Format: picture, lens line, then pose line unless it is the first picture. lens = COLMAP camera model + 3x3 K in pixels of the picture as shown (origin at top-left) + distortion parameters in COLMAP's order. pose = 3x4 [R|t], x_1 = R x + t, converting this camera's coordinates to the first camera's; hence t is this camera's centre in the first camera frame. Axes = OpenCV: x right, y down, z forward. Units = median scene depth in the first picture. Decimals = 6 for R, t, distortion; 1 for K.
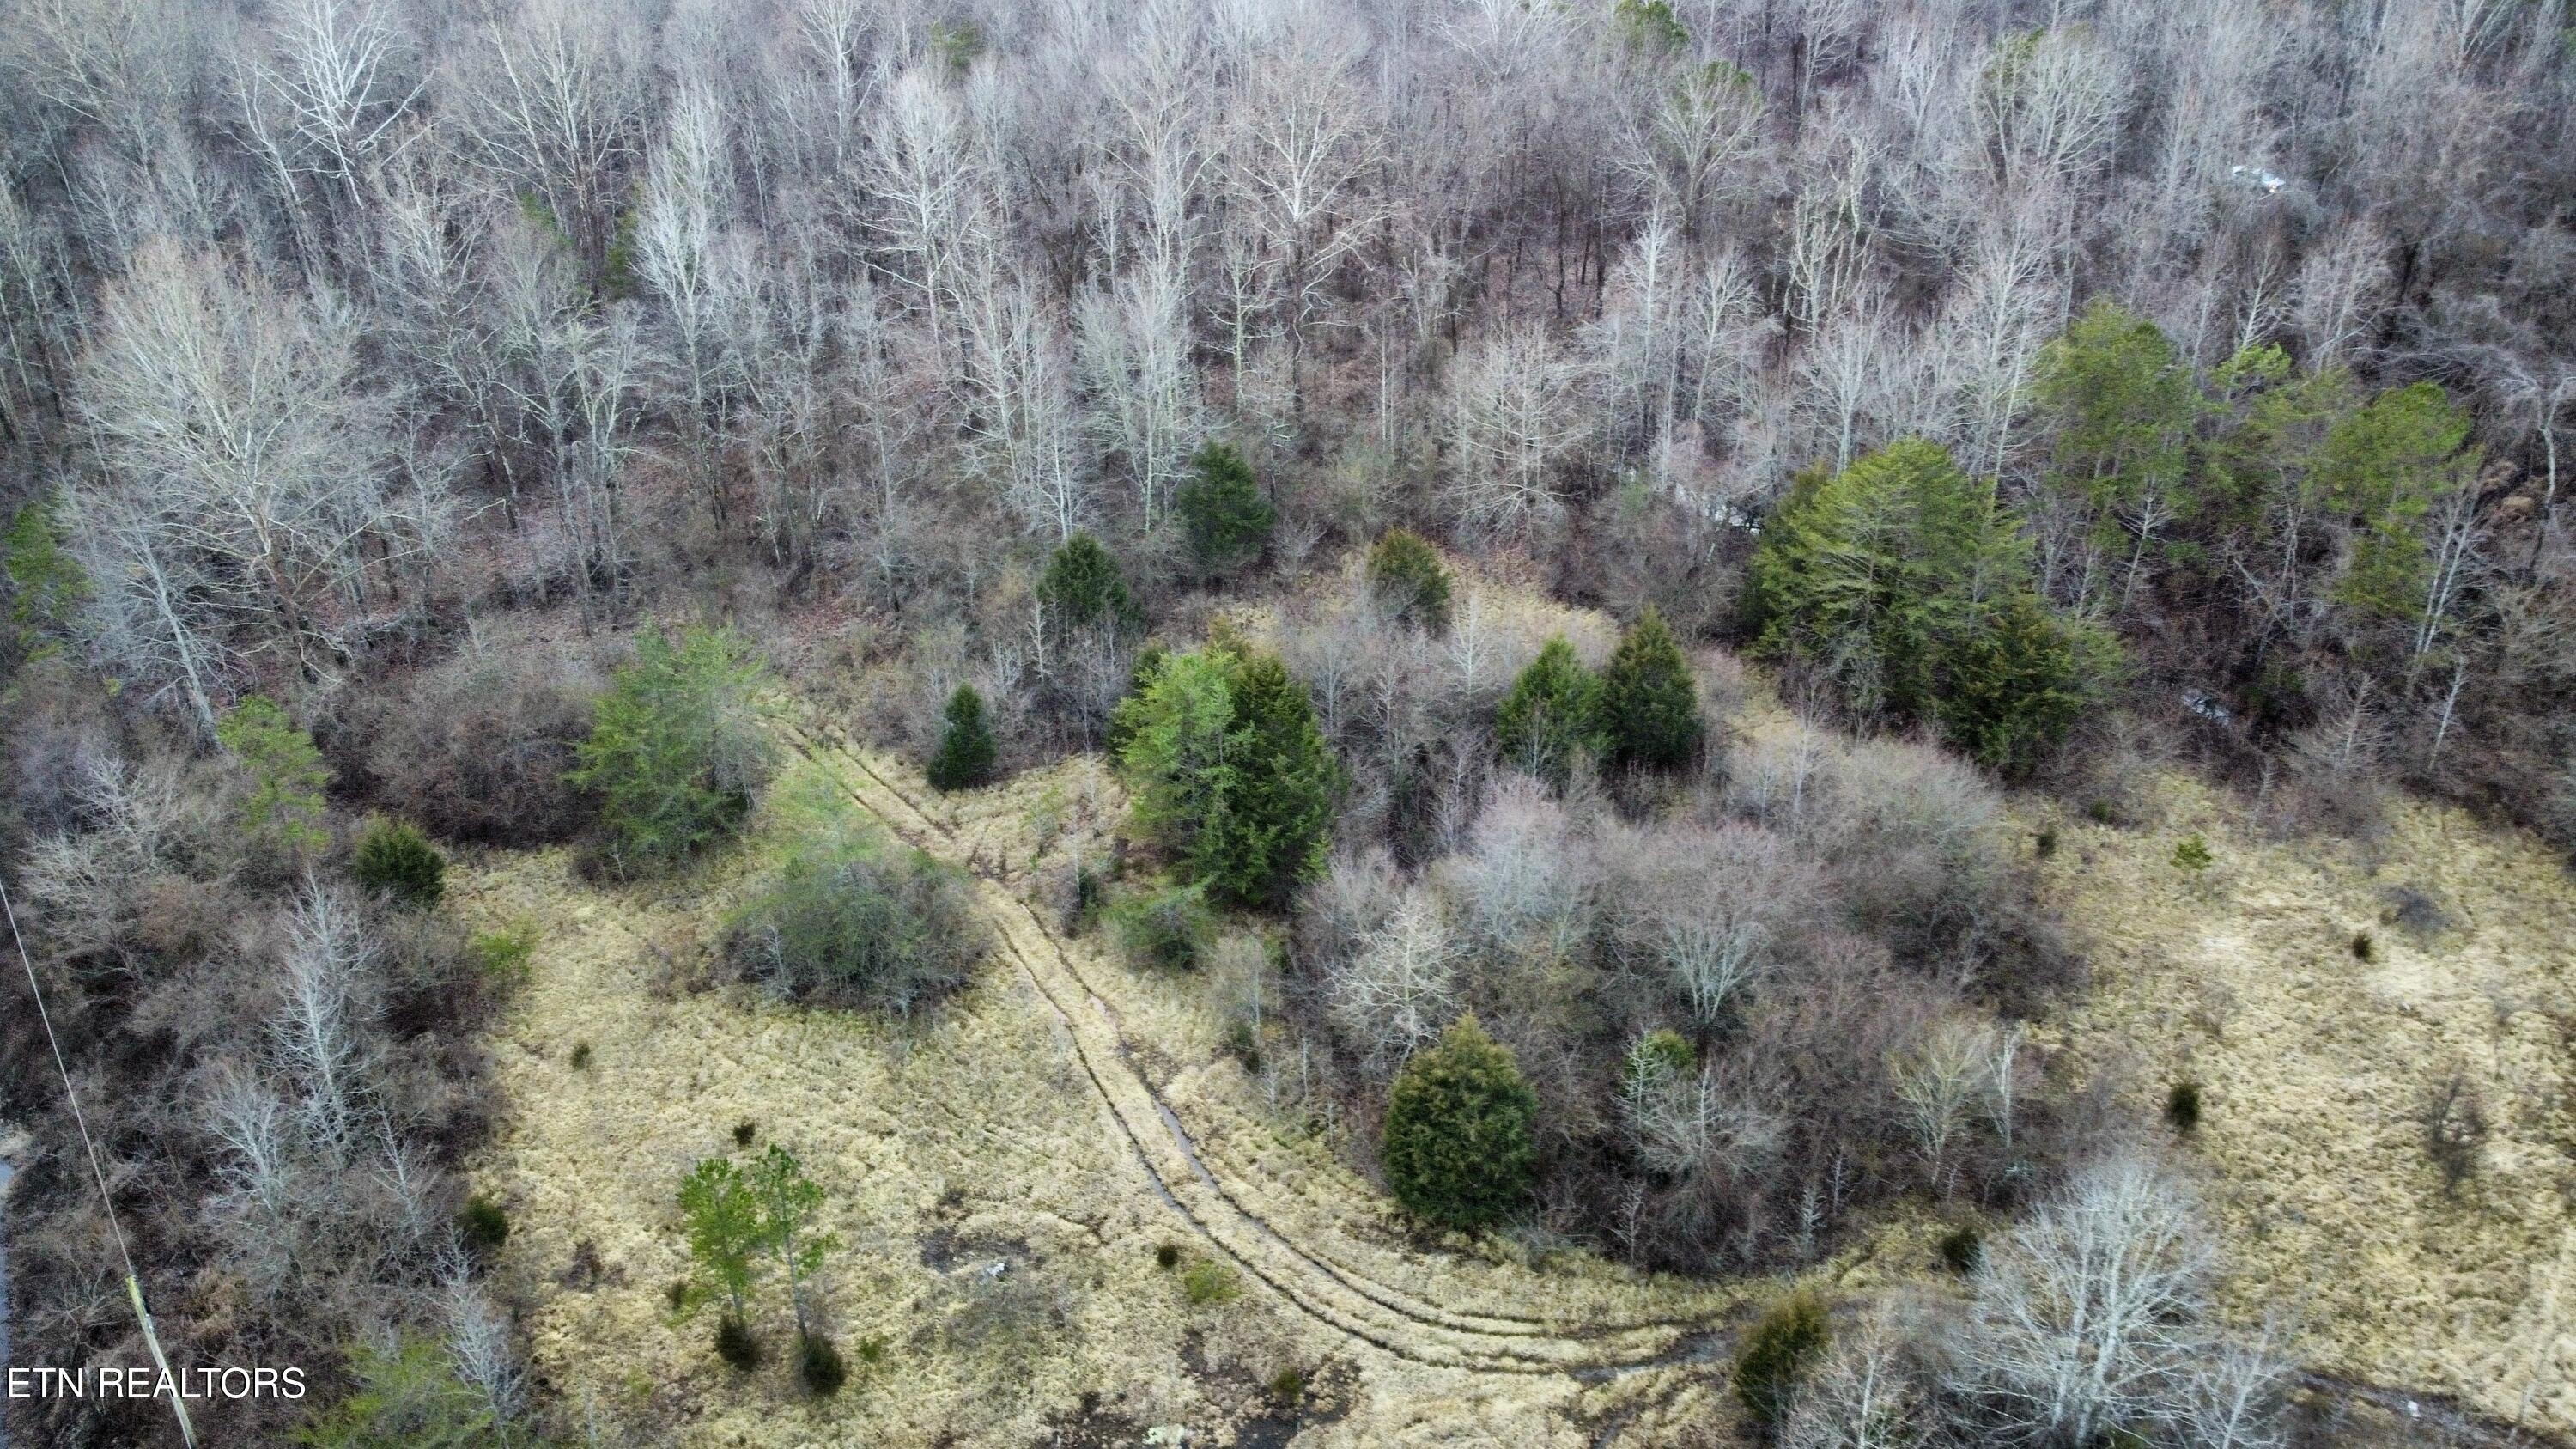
lens RADIAL K [[1960.4, 0, 1288.1], [0, 1960.4, 742.4], [0, 0, 1]] dist [-0.002181, 0.001594]
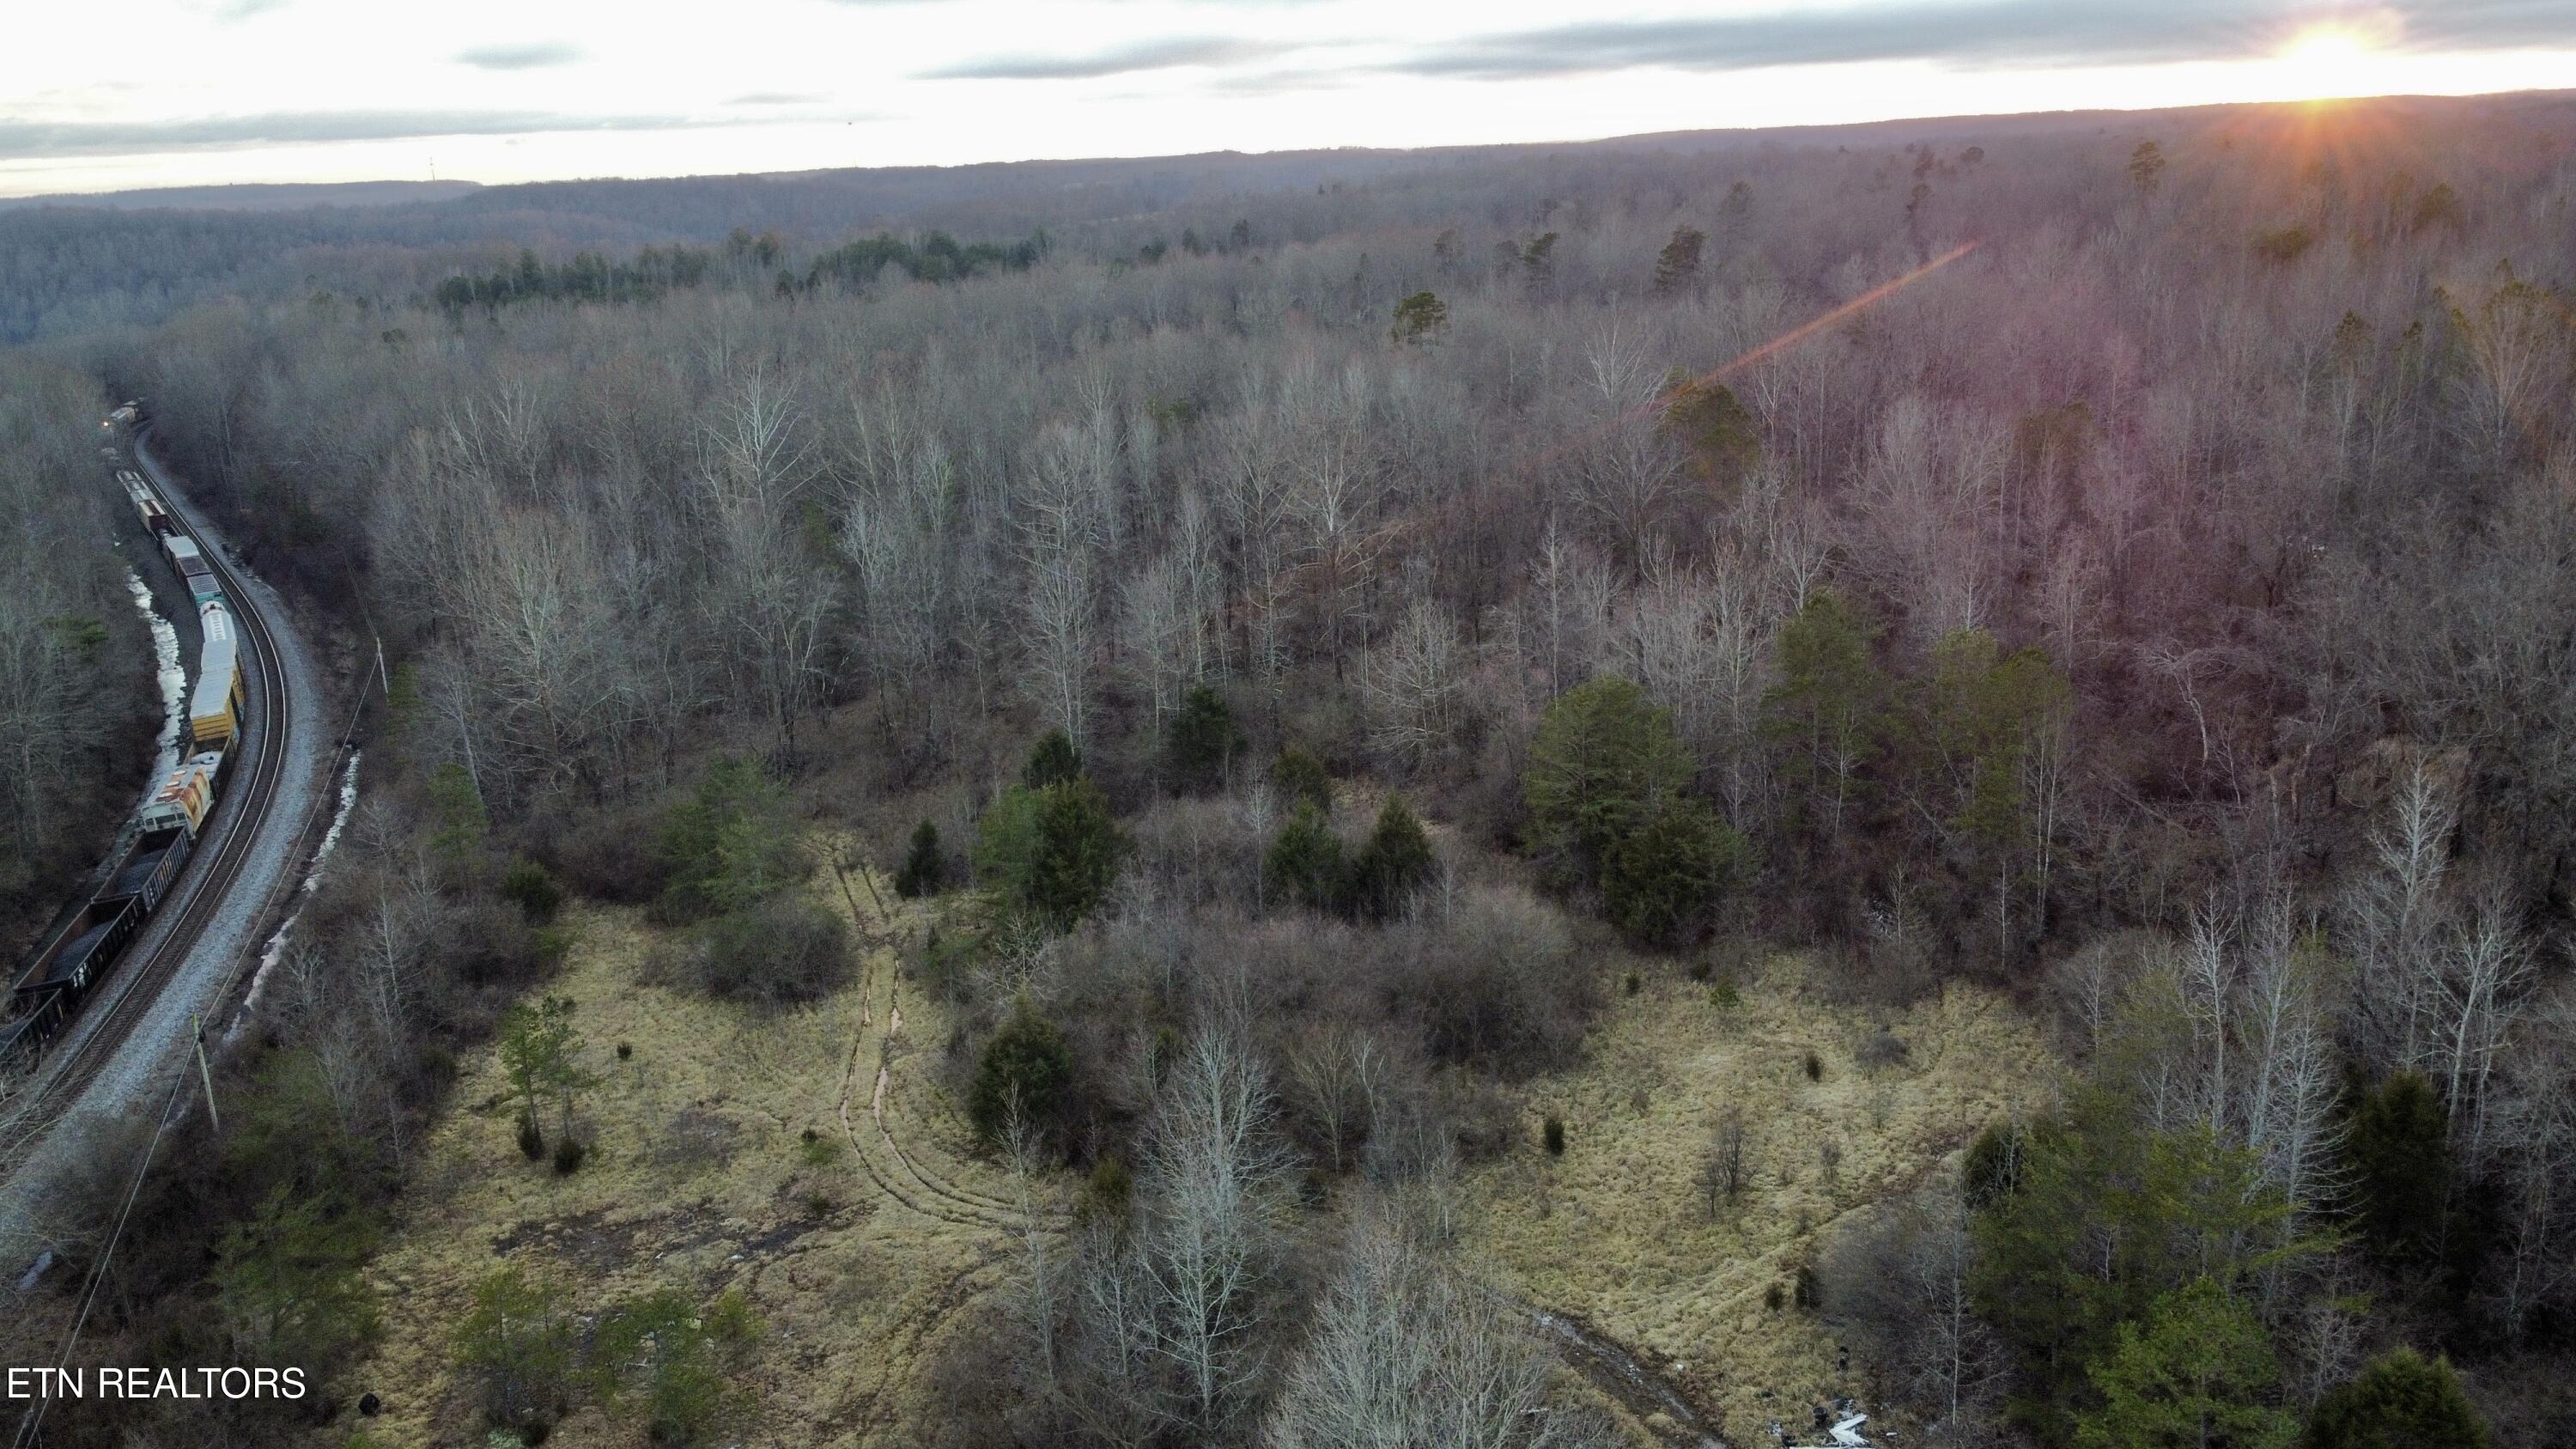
lens RADIAL K [[1960.4, 0, 1299.3], [0, 1960.4, 716.0], [0, 0, 1]] dist [-0.002181, 0.001594]
pose [[0.949279, 0.057191, -0.309189, 0.495283], [-0.126116, 0.970012, -0.207780, 0.150471], [0.288034, 0.236235, 0.928025, -0.215426]]
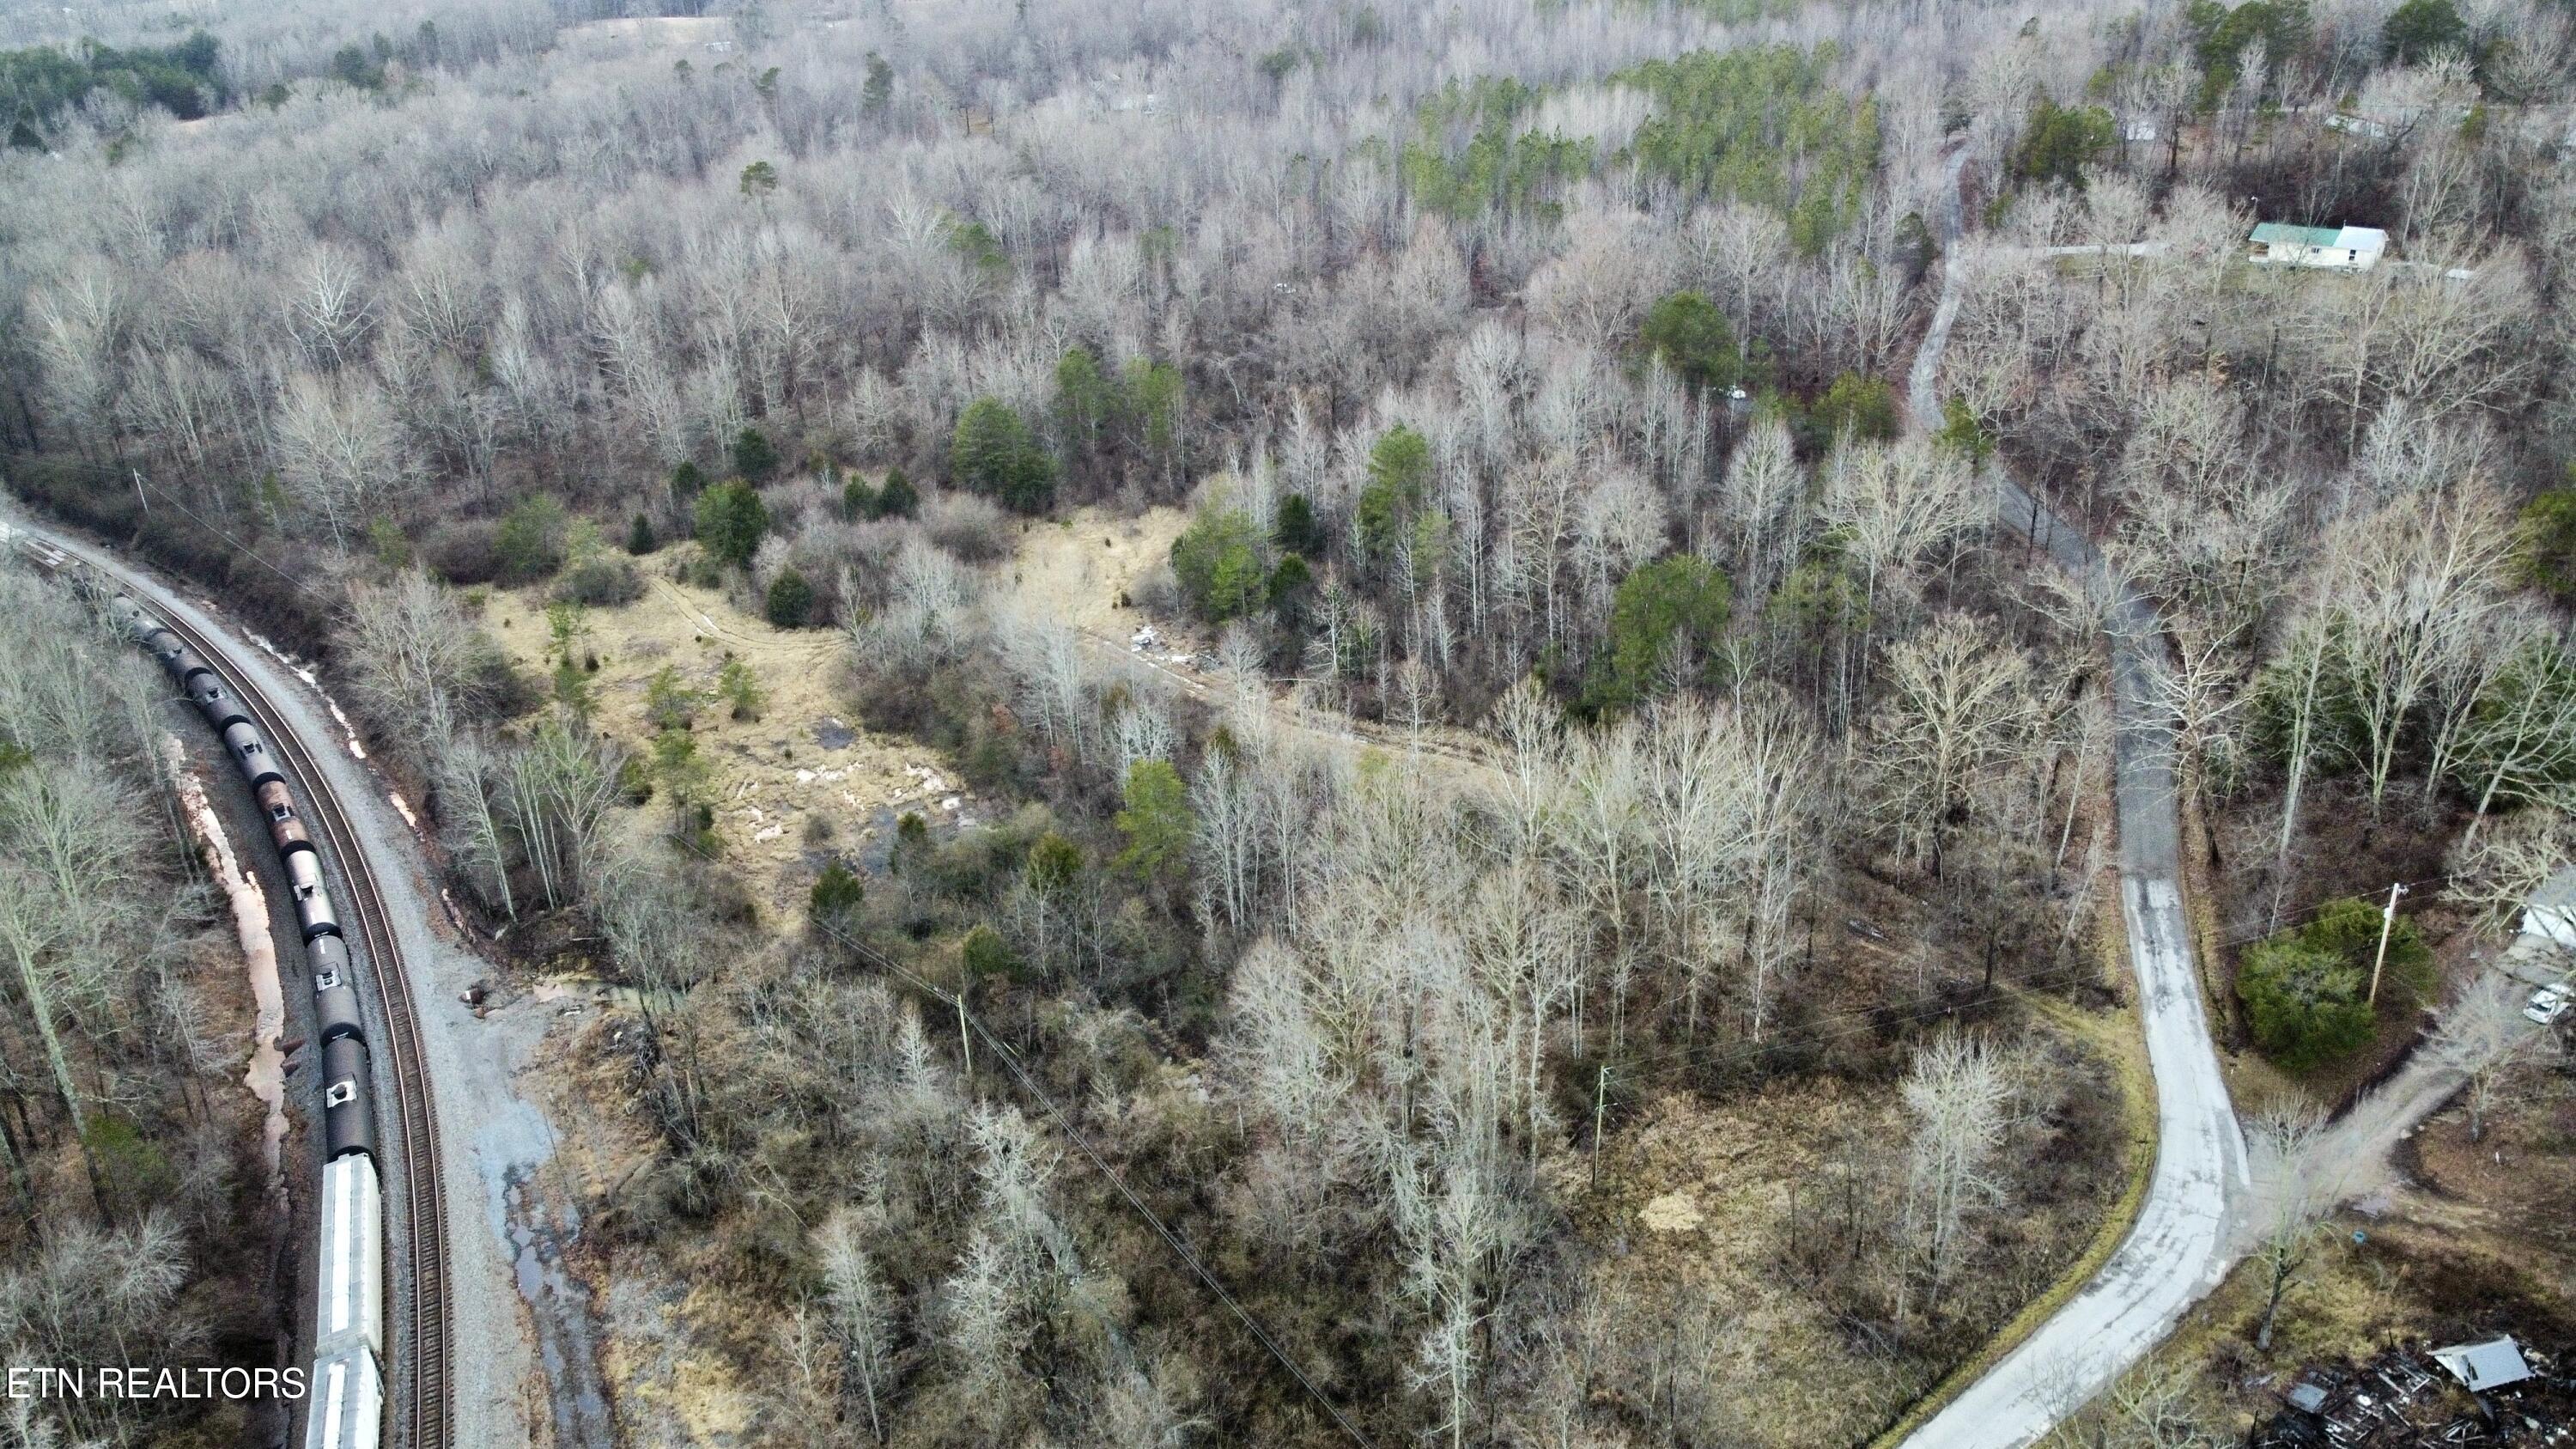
lens RADIAL K [[1960.4, 0, 1287.9], [0, 1960.4, 725.9], [0, 0, 1]] dist [-0.002181, 0.001594]
pose [[0.991905, -0.082575, 0.096468, 0.414572], [0.089406, 0.993618, -0.068769, 0.504647], [-0.090174, 0.076837, 0.992958, -1.649842]]
